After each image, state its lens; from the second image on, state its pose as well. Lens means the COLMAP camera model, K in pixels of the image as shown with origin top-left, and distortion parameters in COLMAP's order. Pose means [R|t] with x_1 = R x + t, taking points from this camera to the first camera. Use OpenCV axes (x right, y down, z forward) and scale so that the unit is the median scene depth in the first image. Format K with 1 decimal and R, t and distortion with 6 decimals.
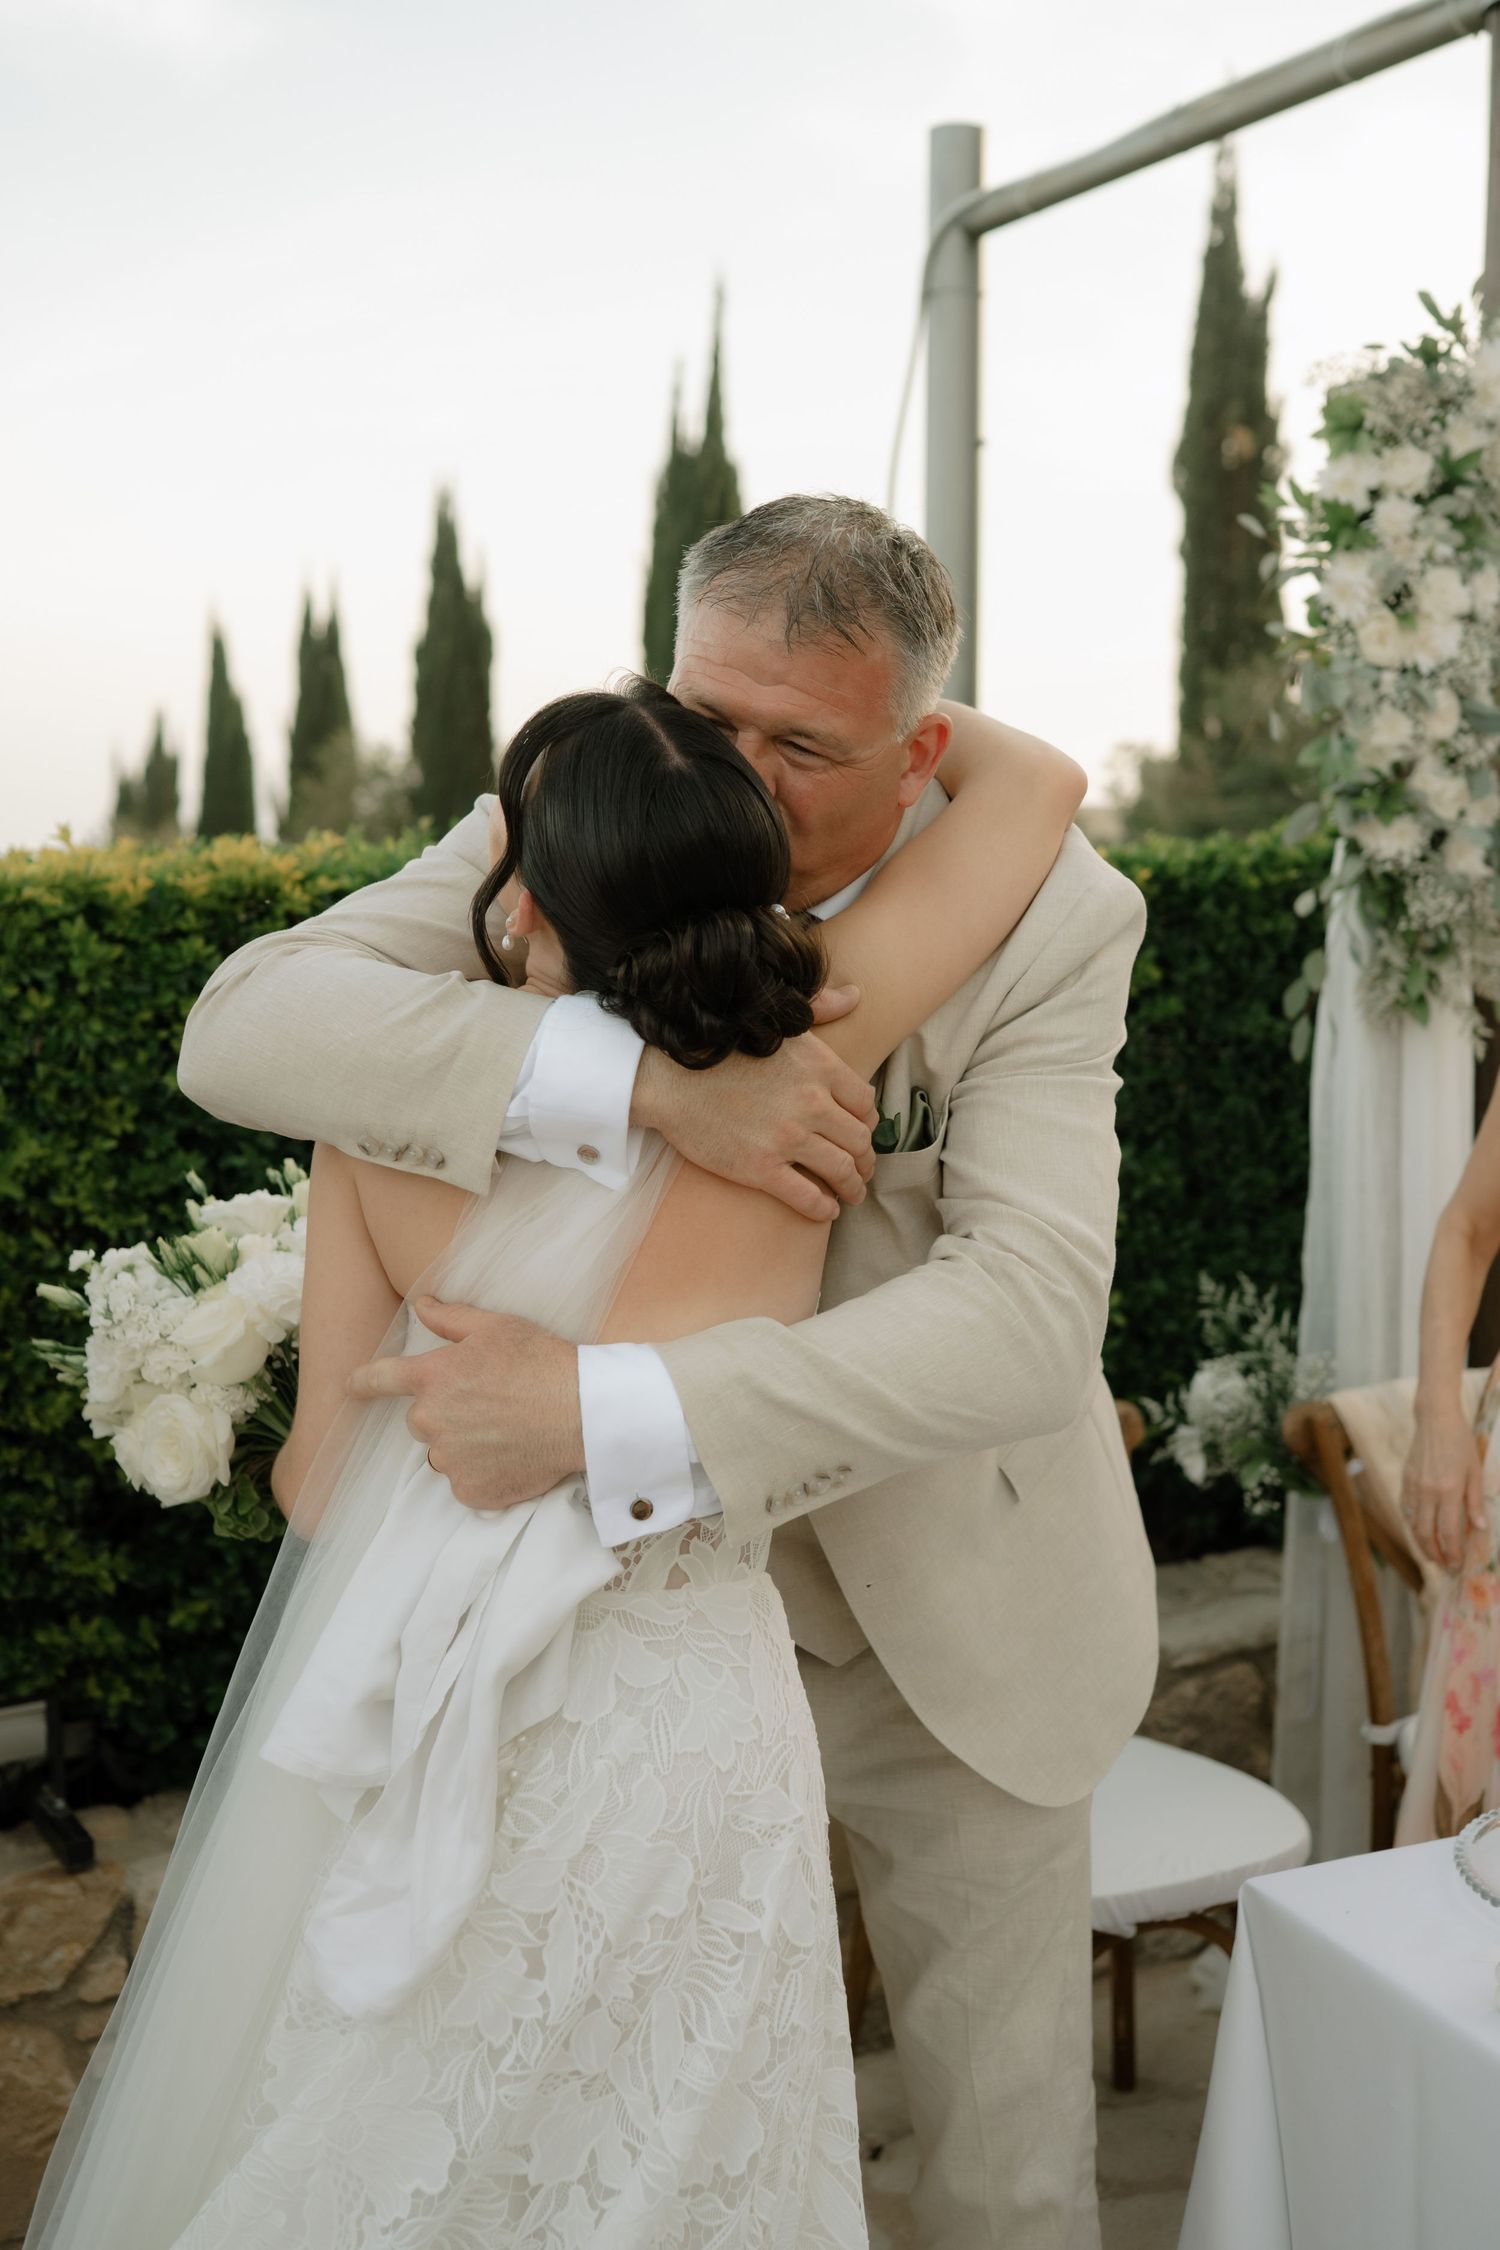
lens RADIAL K [[2334.1, 0, 777.4], [0, 2334.1, 1034.0], [0, 0, 1]] dist [-0.016666, -0.017364]
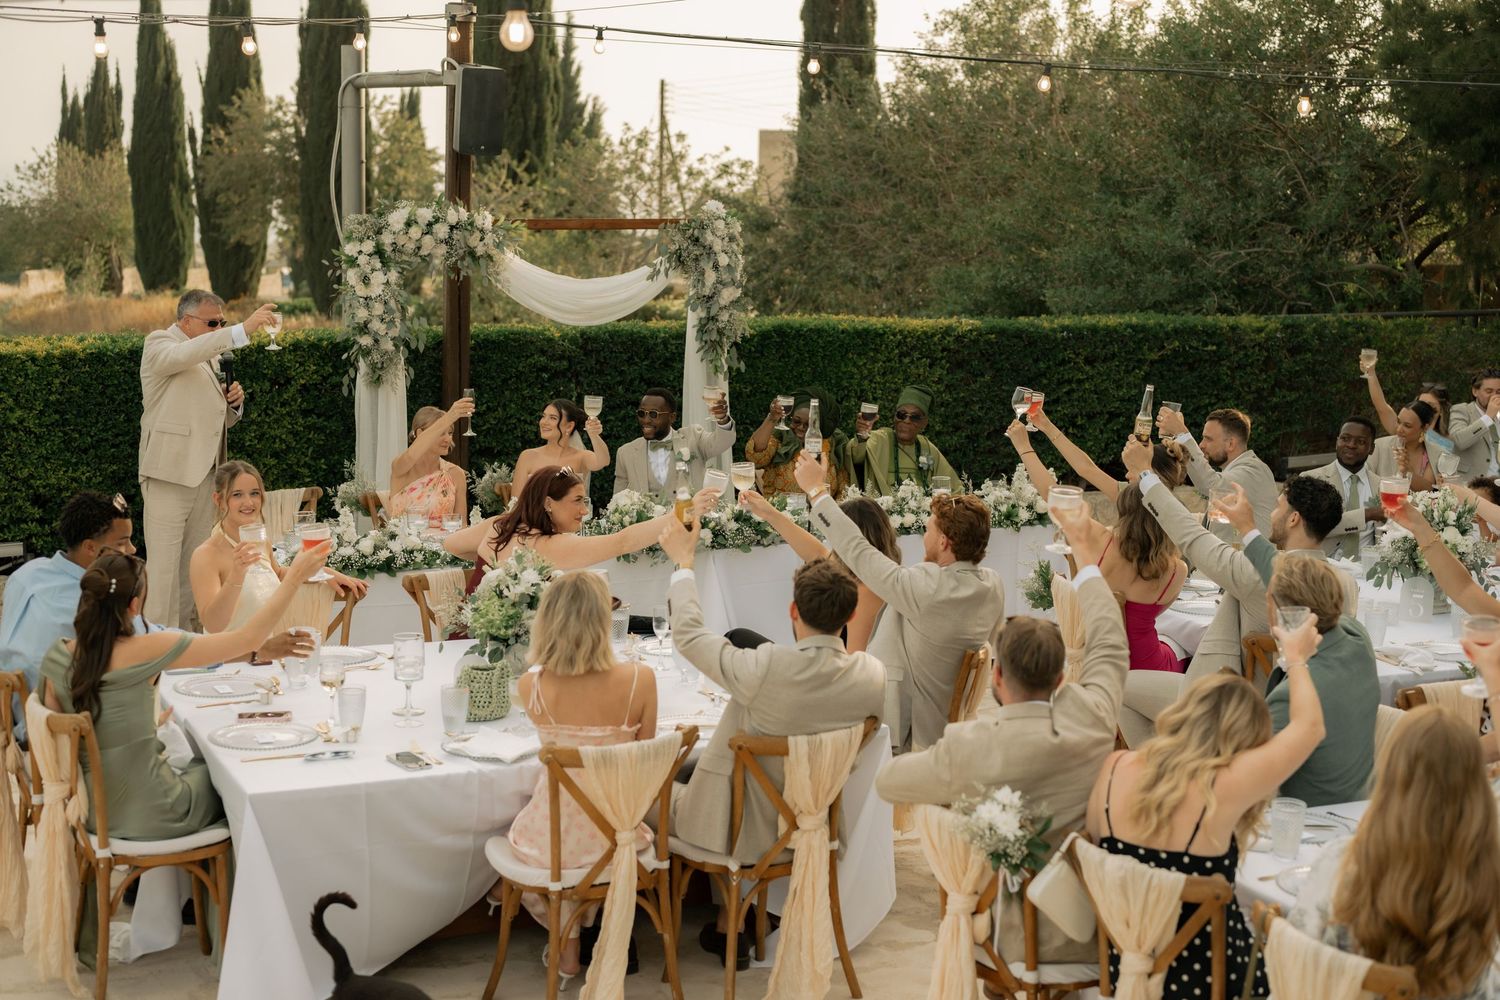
lens RADIAL K [[2167.7, 0, 750.0], [0, 2167.7, 500.0], [0, 0, 1]] dist [-0.015042, 0.030482]
pose [[0.999462, 0.014951, 0.029181, 0.812797], [-0.017202, 0.996768, 0.078471, -0.113138], [-0.027914, -0.078931, 0.996489, -2.693853]]
